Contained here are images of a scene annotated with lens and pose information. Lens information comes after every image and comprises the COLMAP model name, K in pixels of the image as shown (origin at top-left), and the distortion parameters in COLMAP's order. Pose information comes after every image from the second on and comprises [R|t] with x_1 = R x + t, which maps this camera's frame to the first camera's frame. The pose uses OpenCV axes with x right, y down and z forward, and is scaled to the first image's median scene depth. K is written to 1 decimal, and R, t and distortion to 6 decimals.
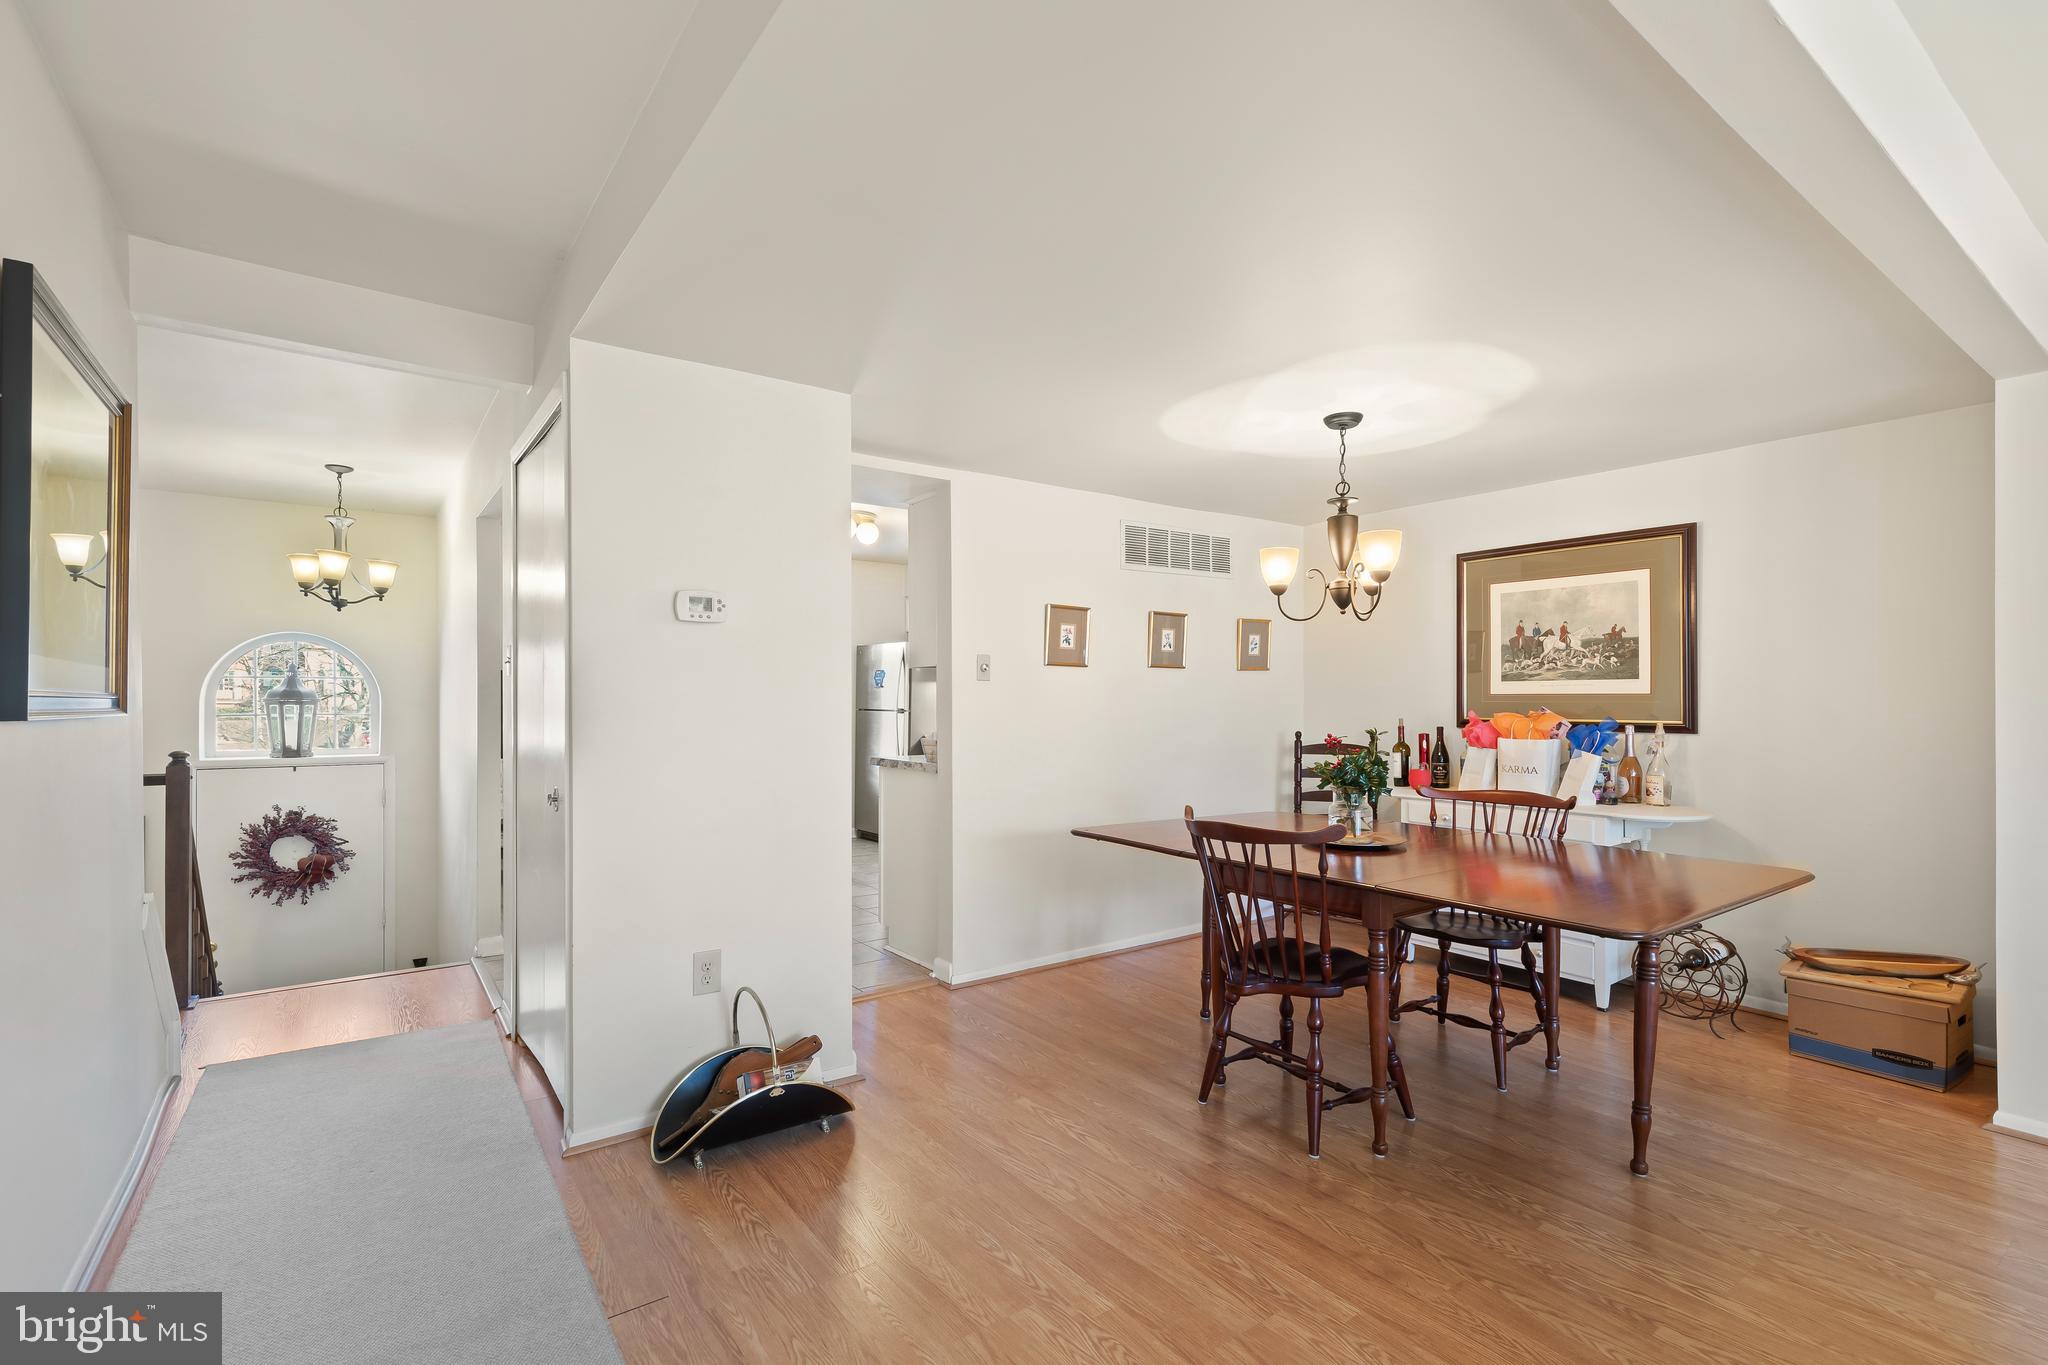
lens RADIAL K [[928.5, 0, 1040.8], [0, 928.5, 703.8], [0, 0, 1]] dist [0.008739, -0.001677]
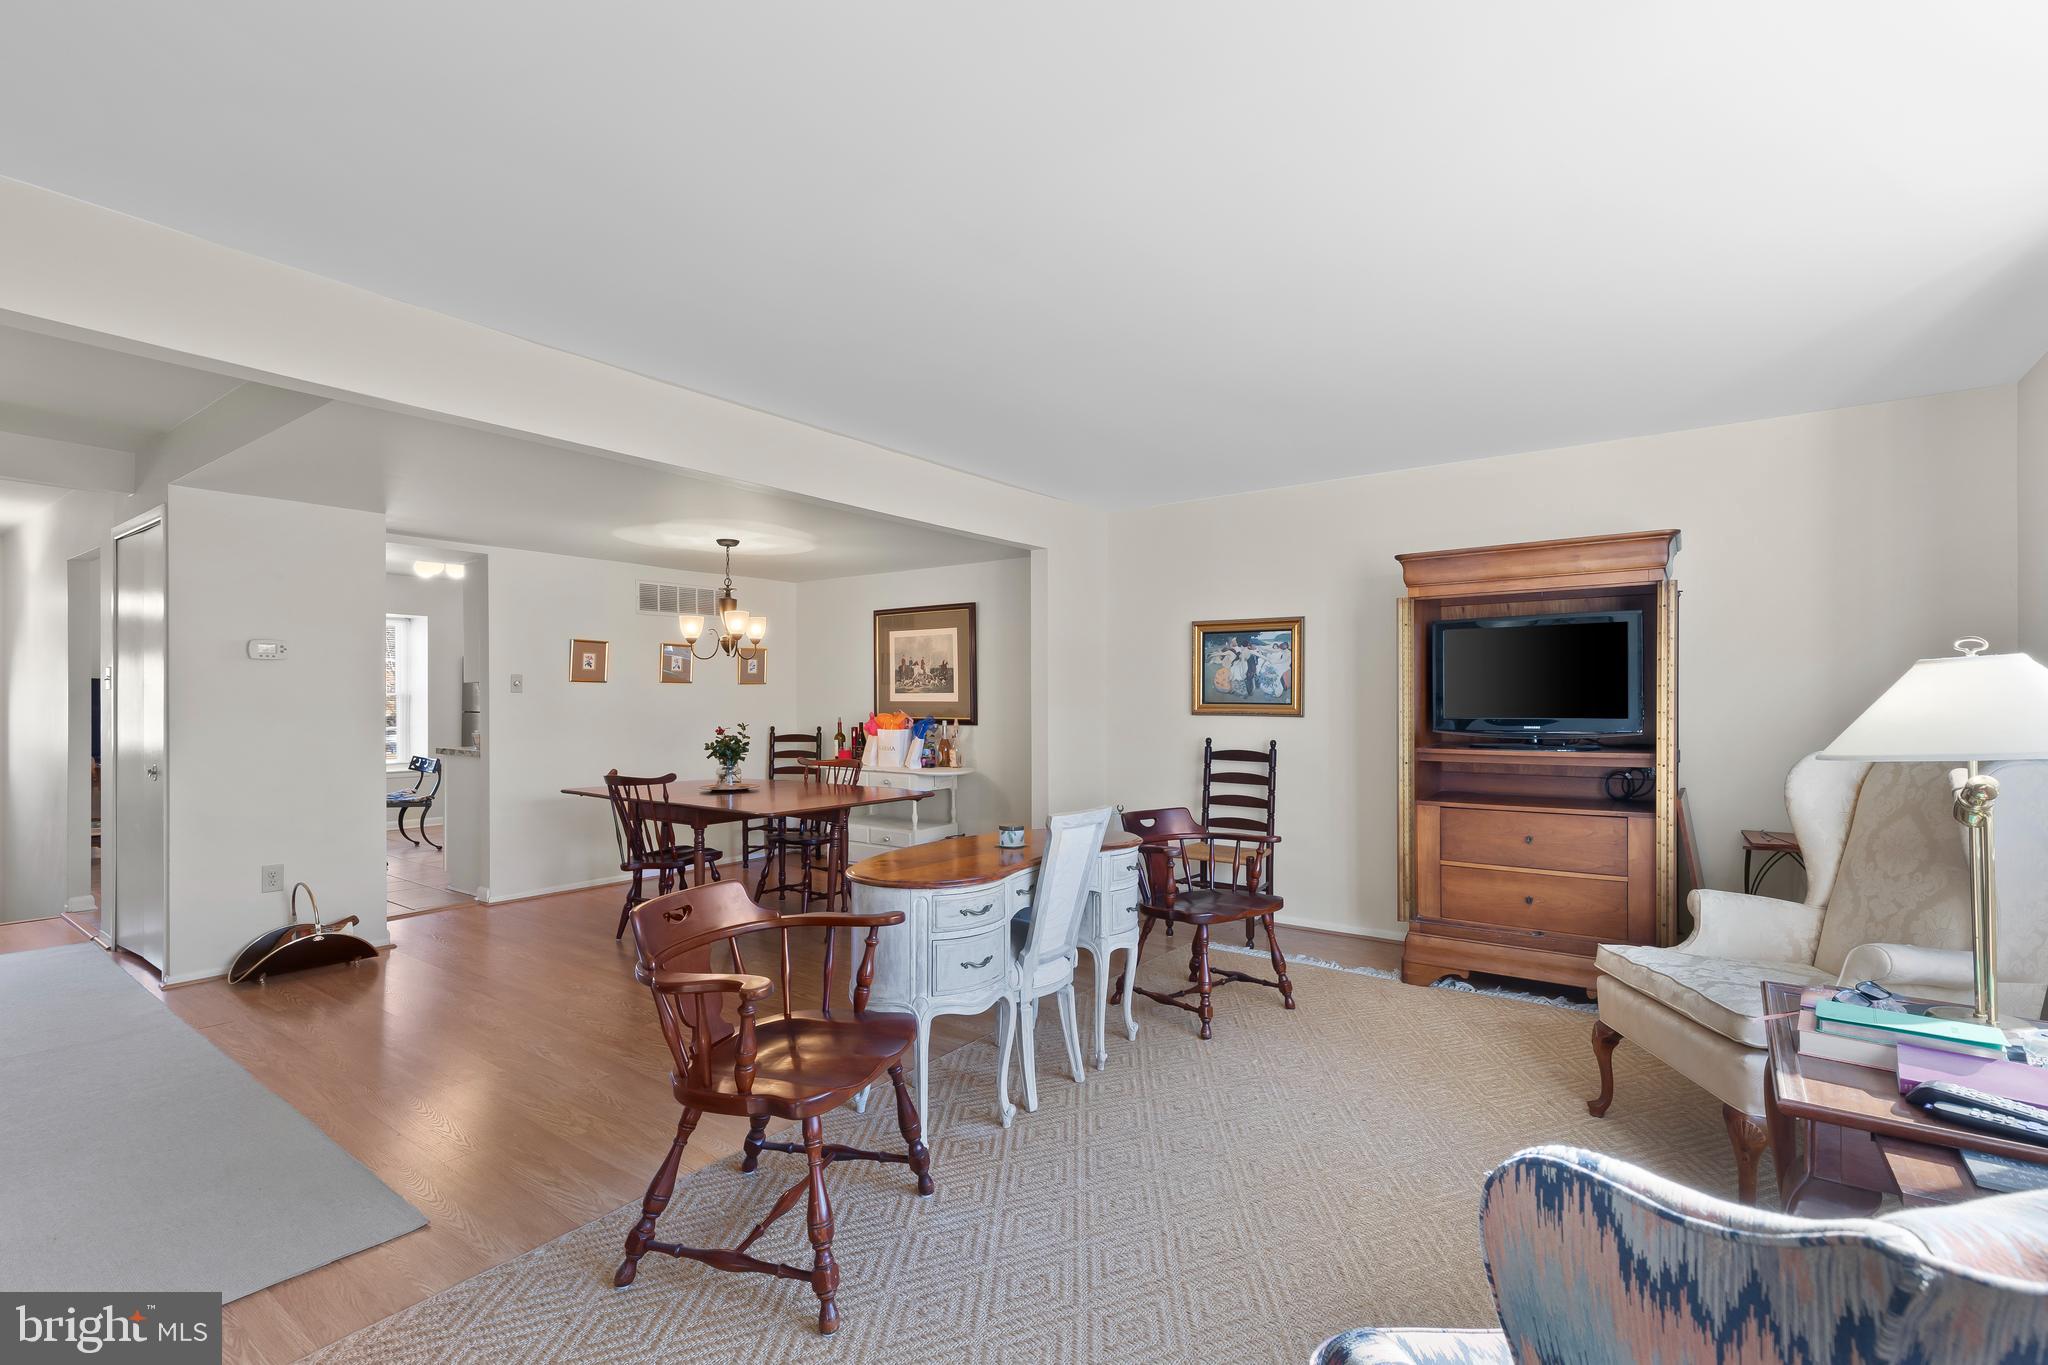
lens RADIAL K [[928.5, 0, 1022.8], [0, 928.5, 695.7], [0, 0, 1]] dist [0.008739, -0.001677]
pose [[0.963162, 0.002719, 0.268908, 0.312289], [0.000469, 0.999930, -0.011788, -0.001732], [-0.268922, 0.011480, 0.963094, -0.619860]]
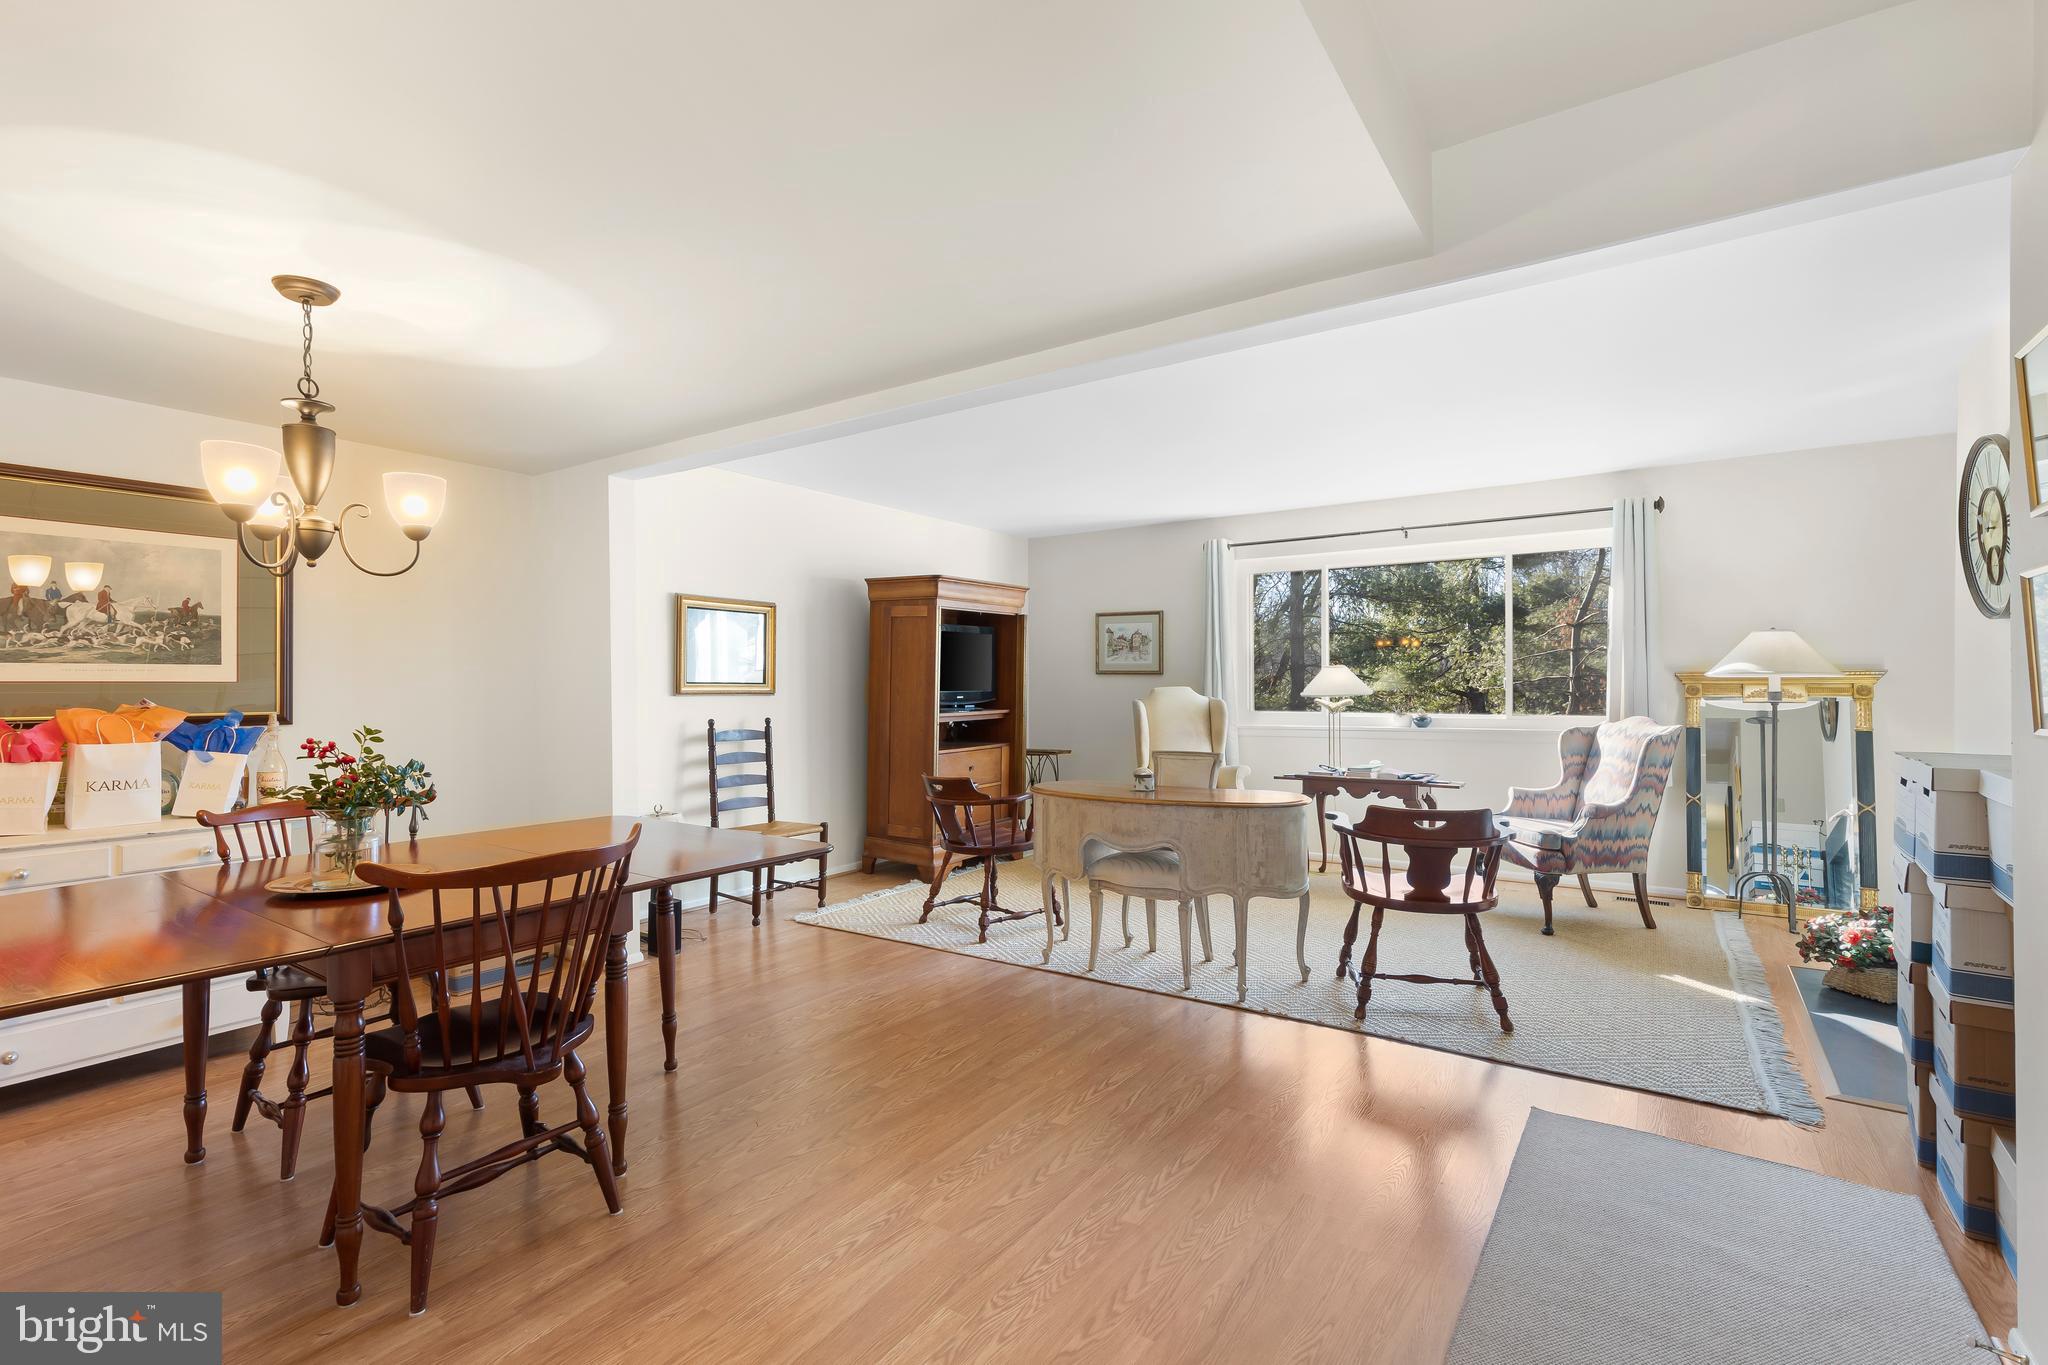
lens RADIAL K [[928.5, 0, 1025.7], [0, 928.5, 678.0], [0, 0, 1]] dist [0.008739, -0.001677]
pose [[-0.315522, 0.007834, 0.948886, -0.404399], [0.008149, 0.999951, -0.005546, -0.003449], [-0.948883, 0.005983, -0.315571, 0.561125]]
